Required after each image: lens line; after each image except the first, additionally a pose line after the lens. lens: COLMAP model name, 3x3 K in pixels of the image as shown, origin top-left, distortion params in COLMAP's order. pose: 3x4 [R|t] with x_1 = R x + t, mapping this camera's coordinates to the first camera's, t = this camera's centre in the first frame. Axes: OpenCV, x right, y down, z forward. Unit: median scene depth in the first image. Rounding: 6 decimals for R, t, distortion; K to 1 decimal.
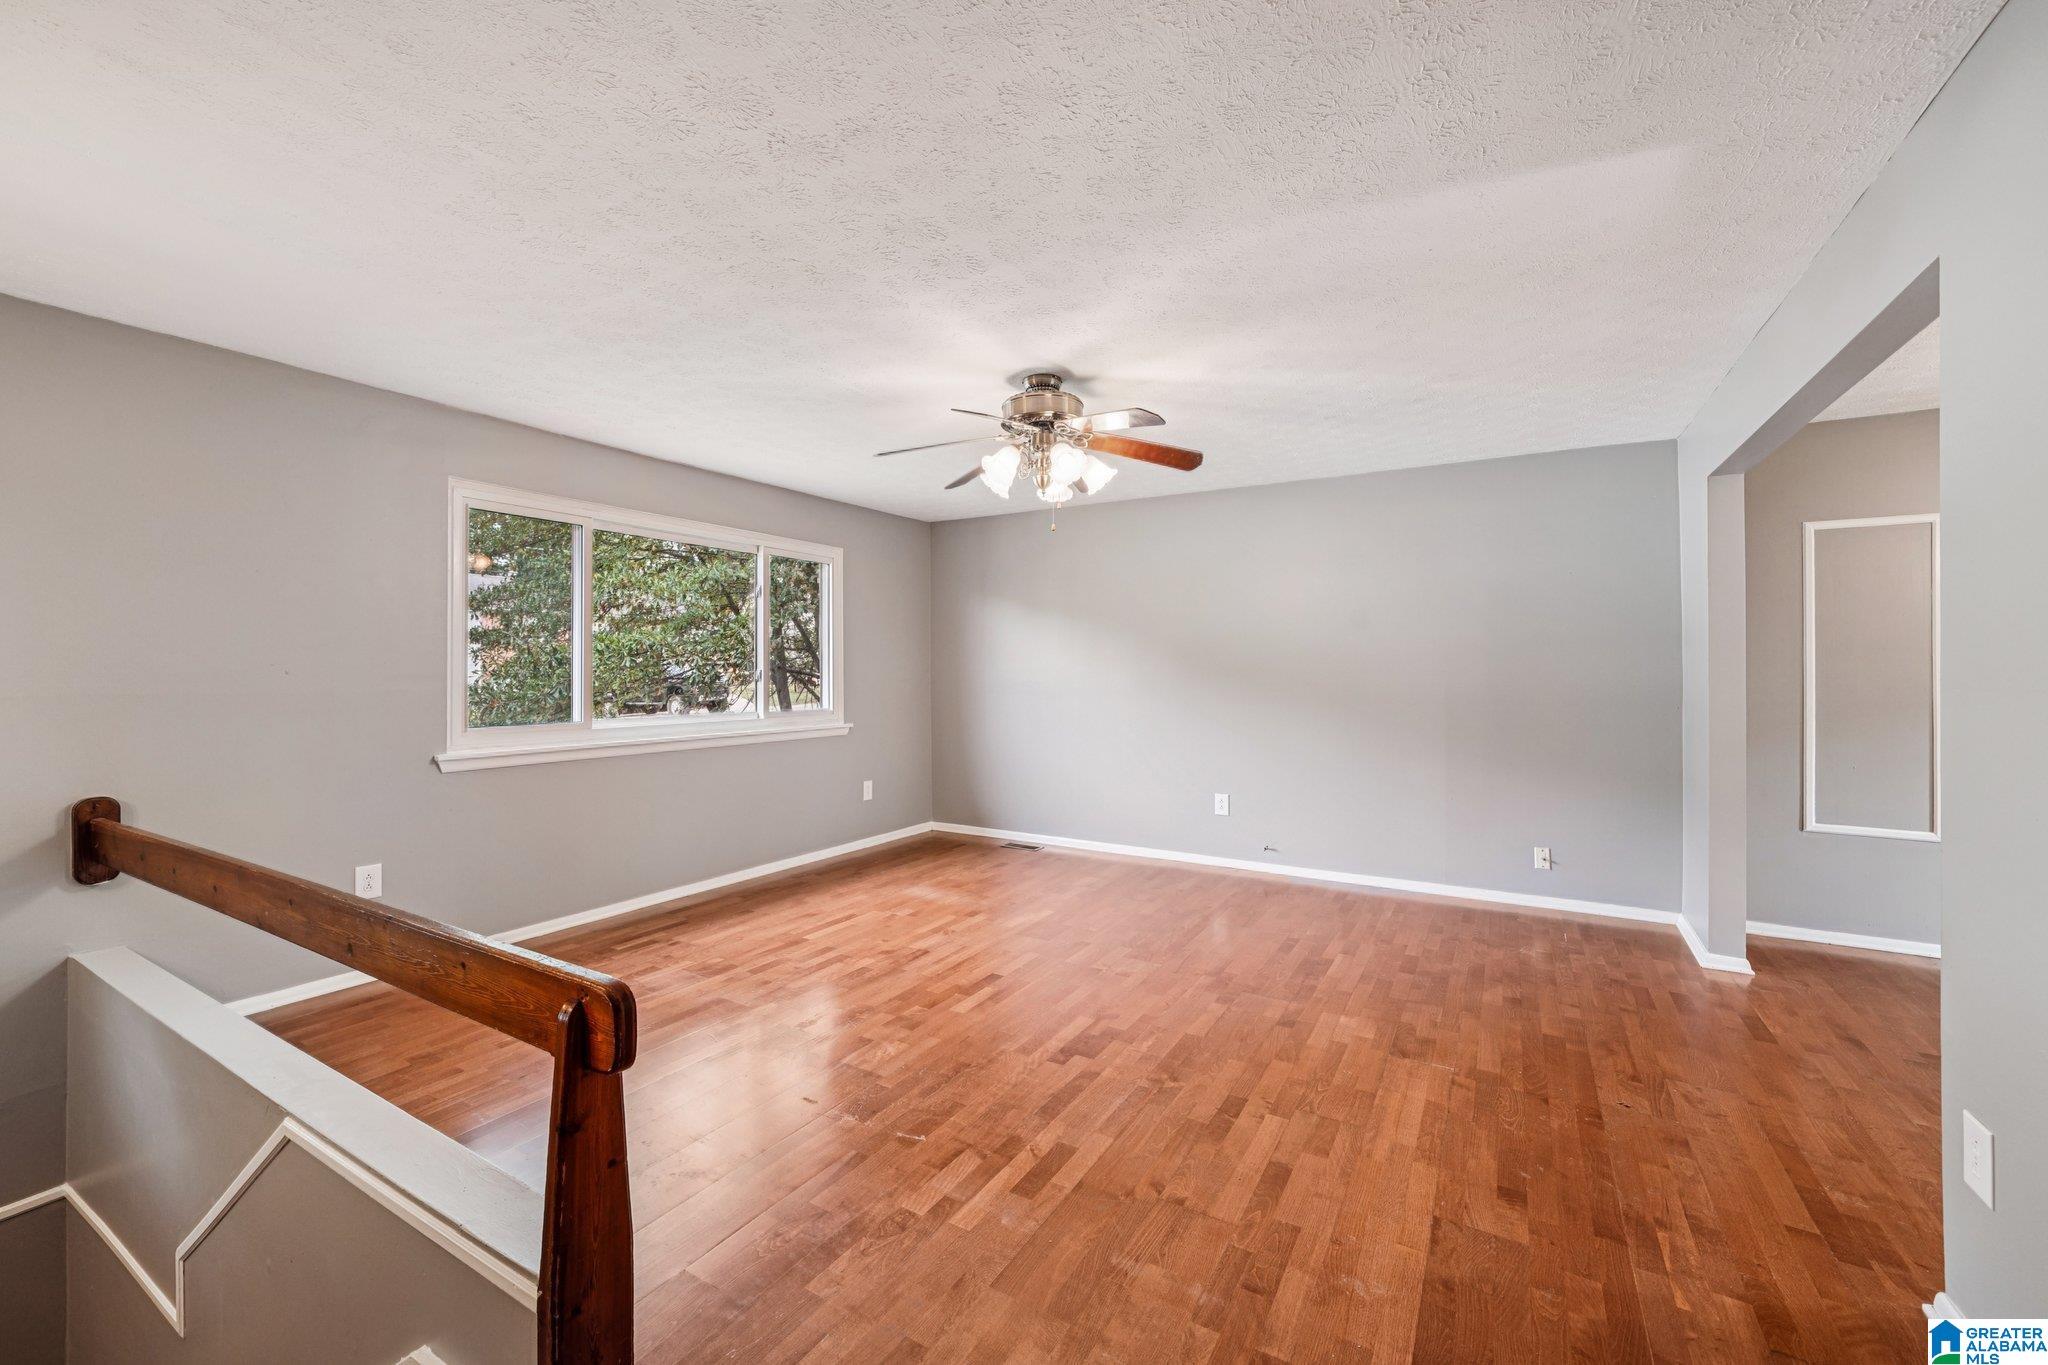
lens RADIAL K [[814.3, 0, 1026.1], [0, 814.3, 667.3], [0, 0, 1]] dist [-0.001808, -0.000203]
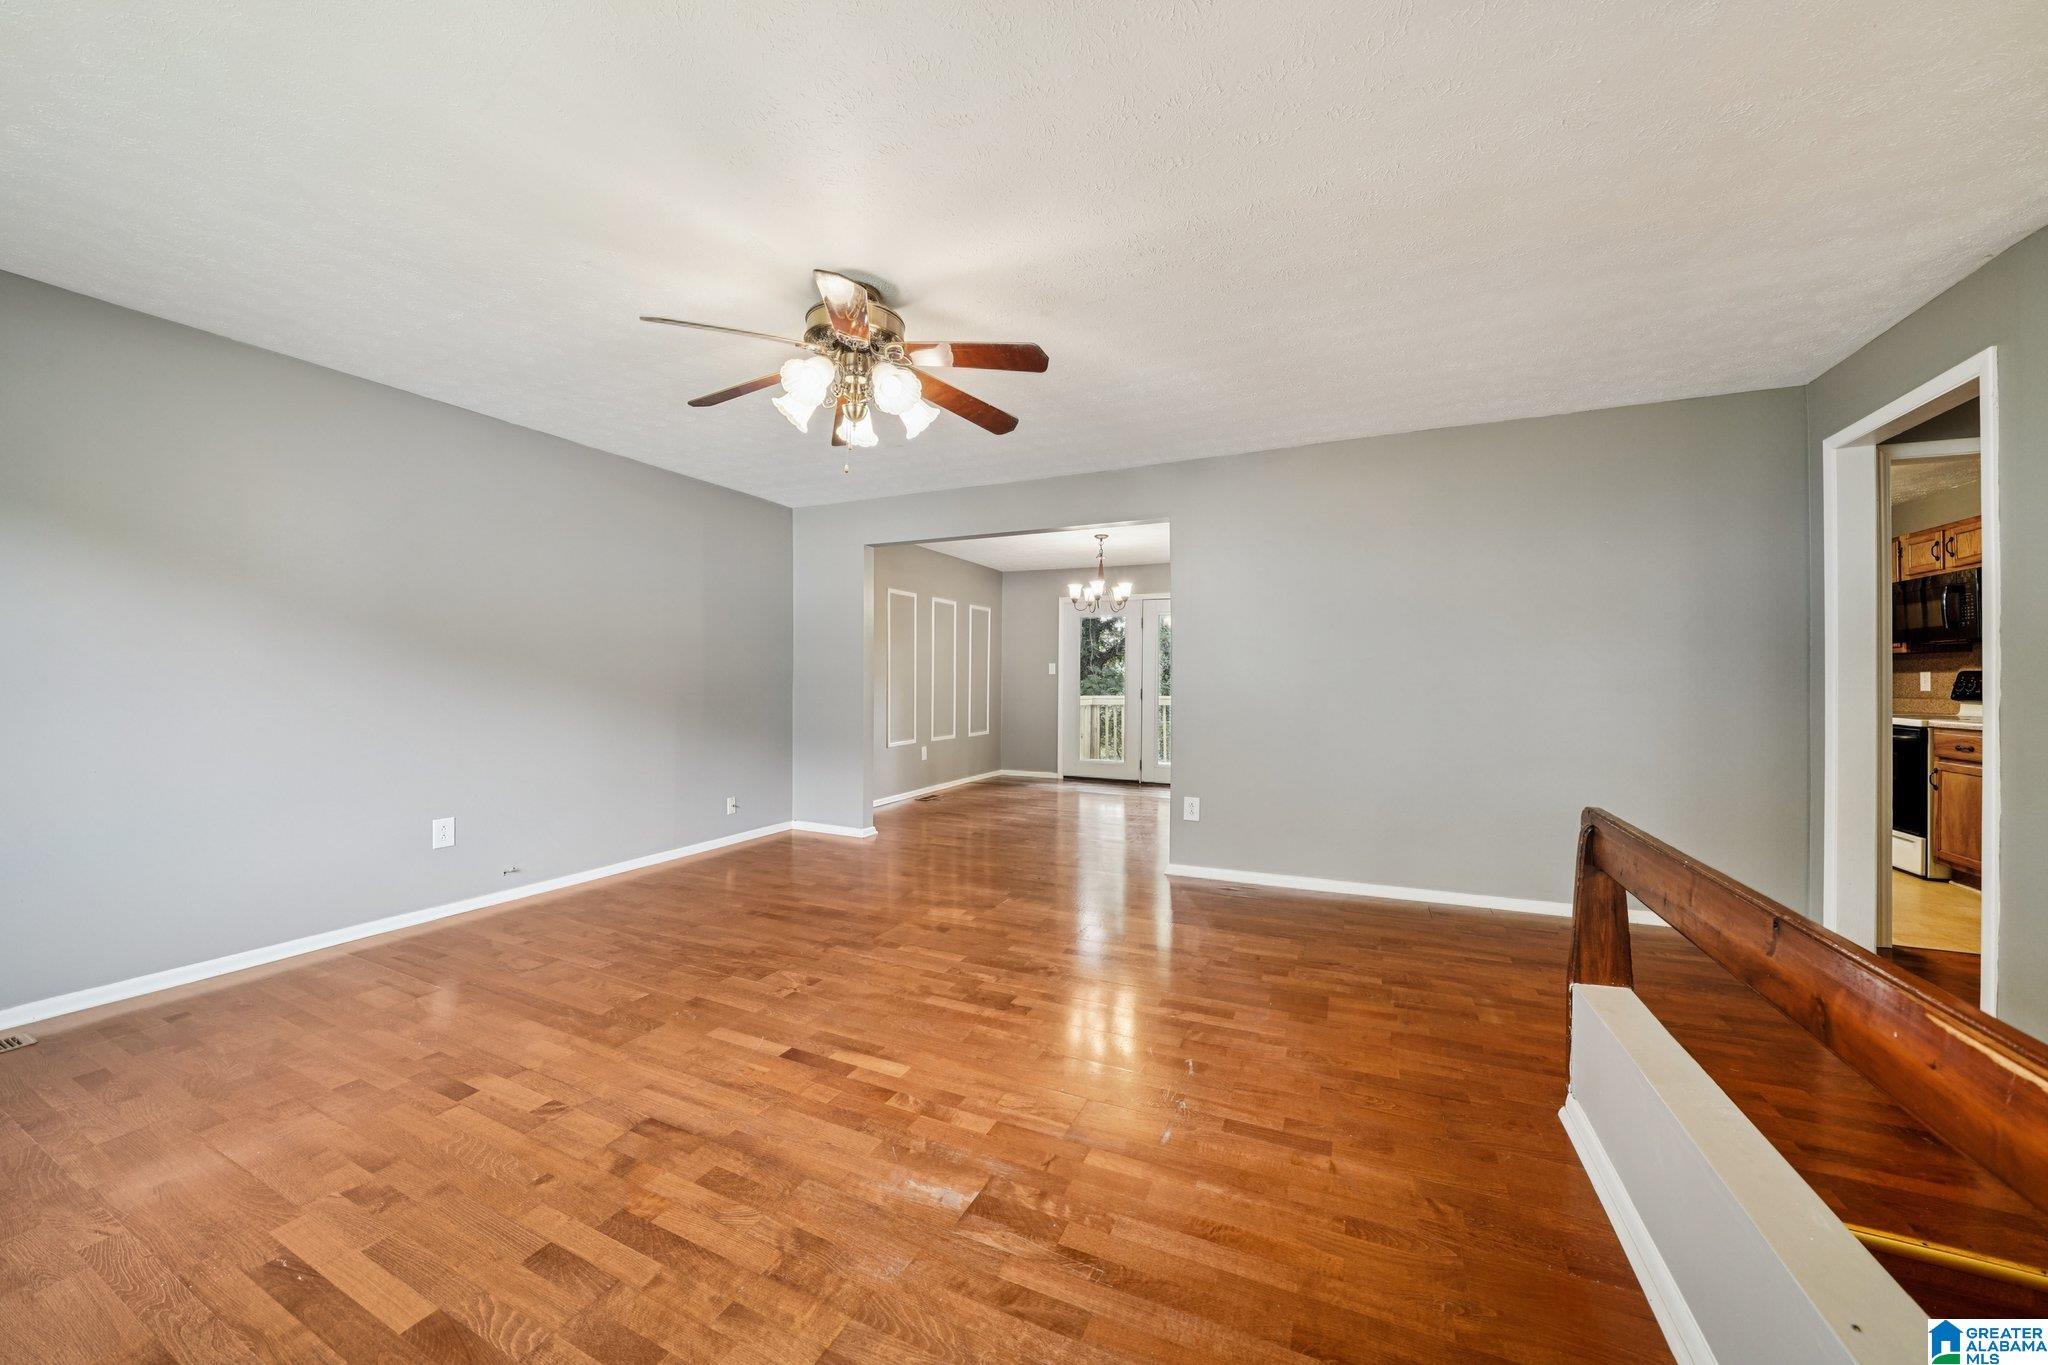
lens RADIAL K [[718.9, 0, 1016.9], [0, 718.9, 677.3], [0, 0, 1]] dist [-0.028871, 0.002863]
pose [[-0.091010, 0.002611, 0.995847, -0.654638], [-0.008667, 0.999957, -0.003414, 0.041456], [-0.995812, -0.008941, -0.090984, 0.816094]]
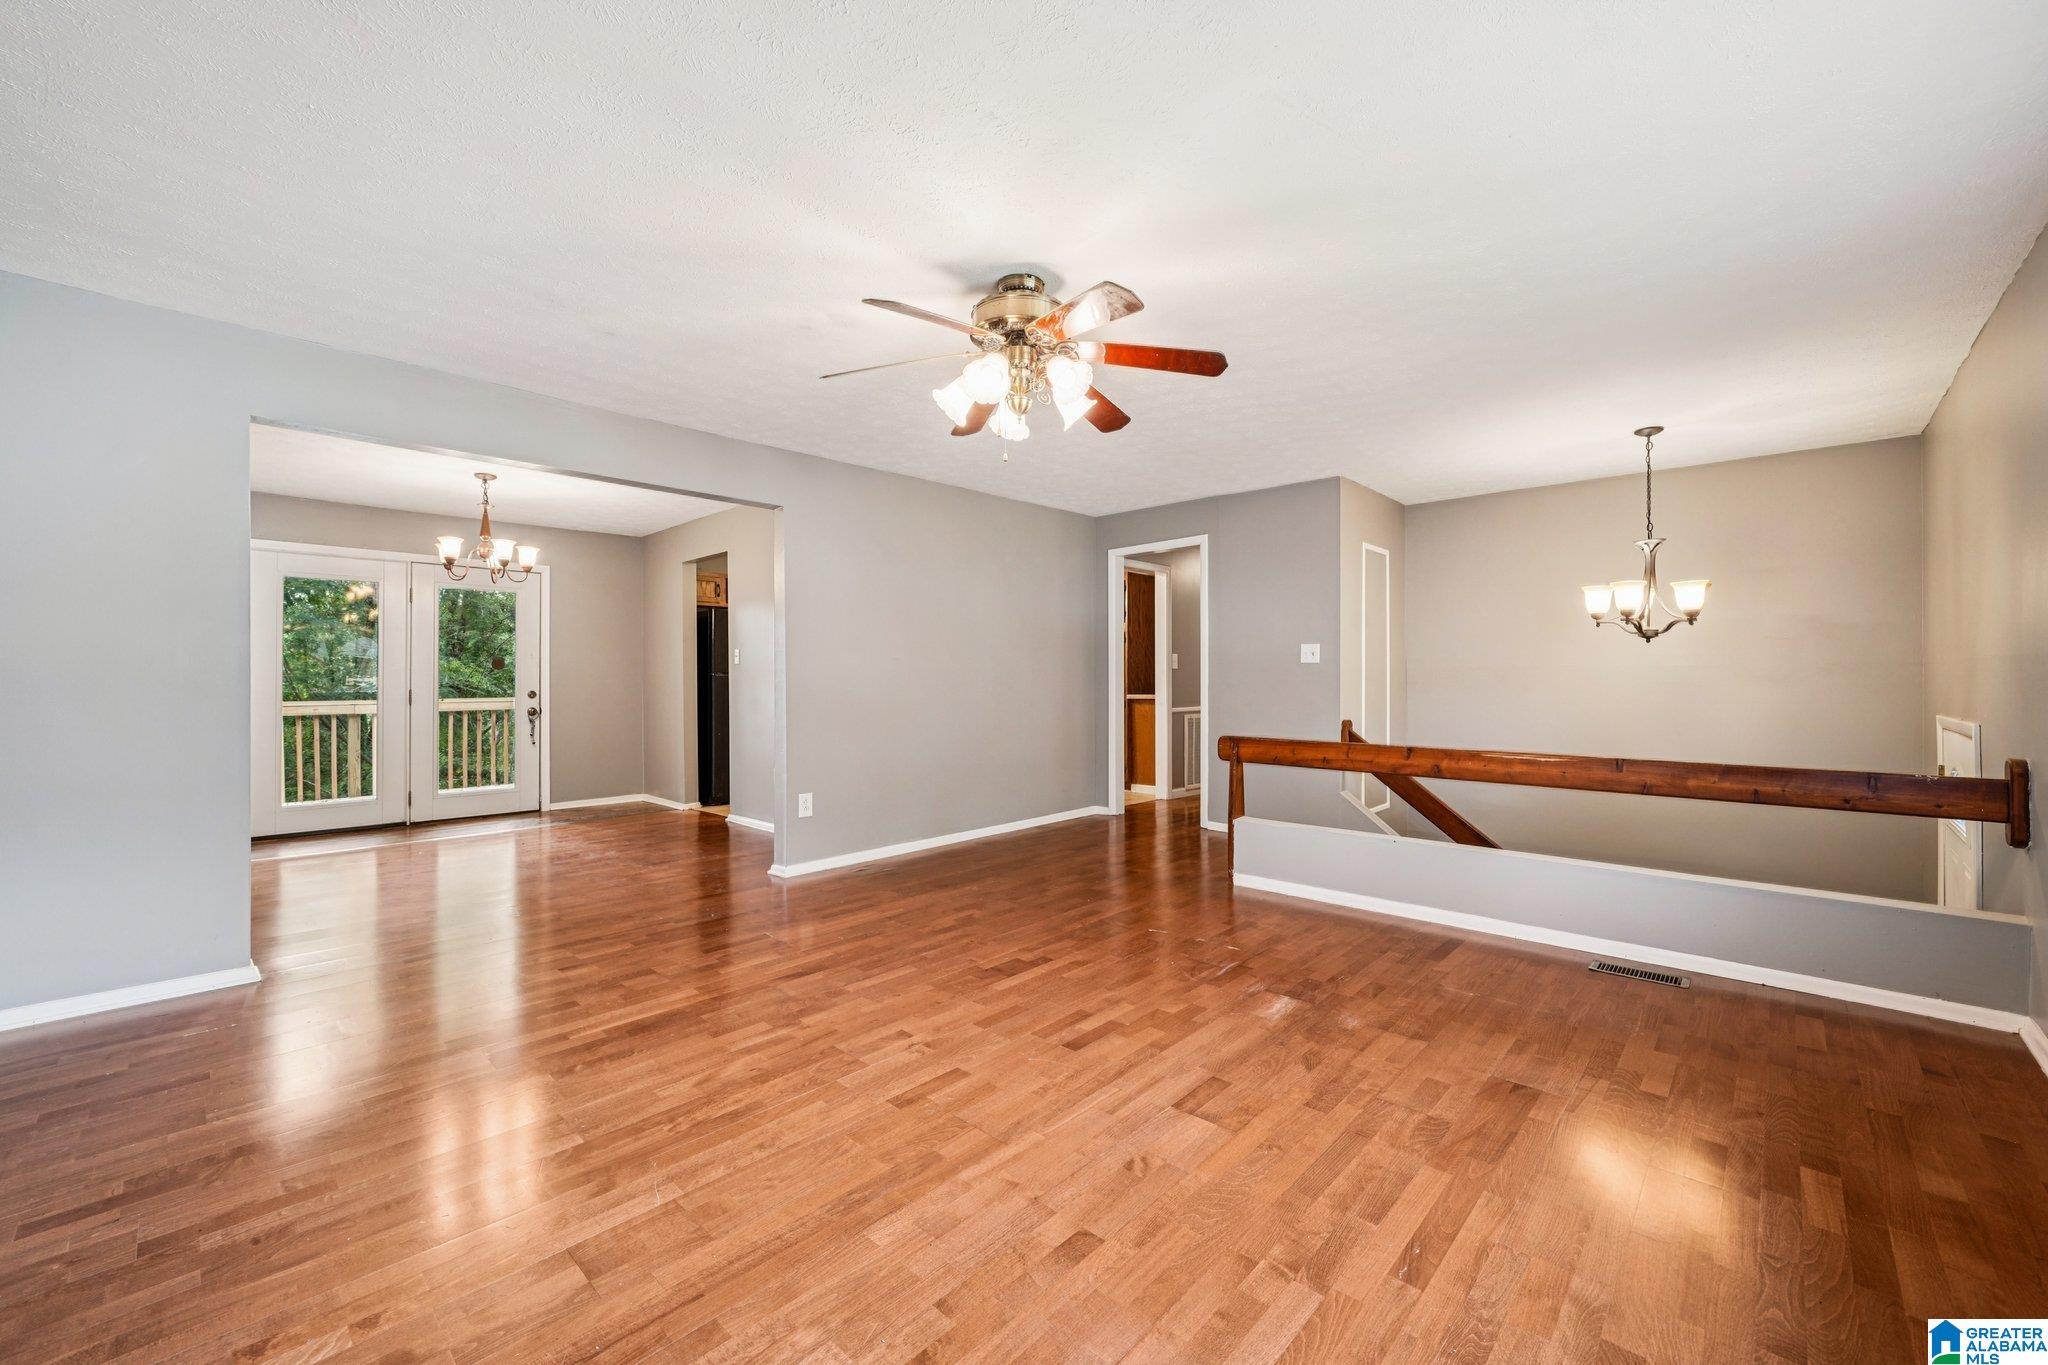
lens RADIAL K [[817.3, 0, 1009.1], [0, 817.3, 689.7], [0, 0, 1]] dist [-0.001065, 0.000006]
pose [[-0.972421, -0.003653, 0.233206, -0.144531], [-0.001128, 0.999939, 0.010963, 0.046589], [-0.233232, 0.010397, -0.972366, 1.642261]]
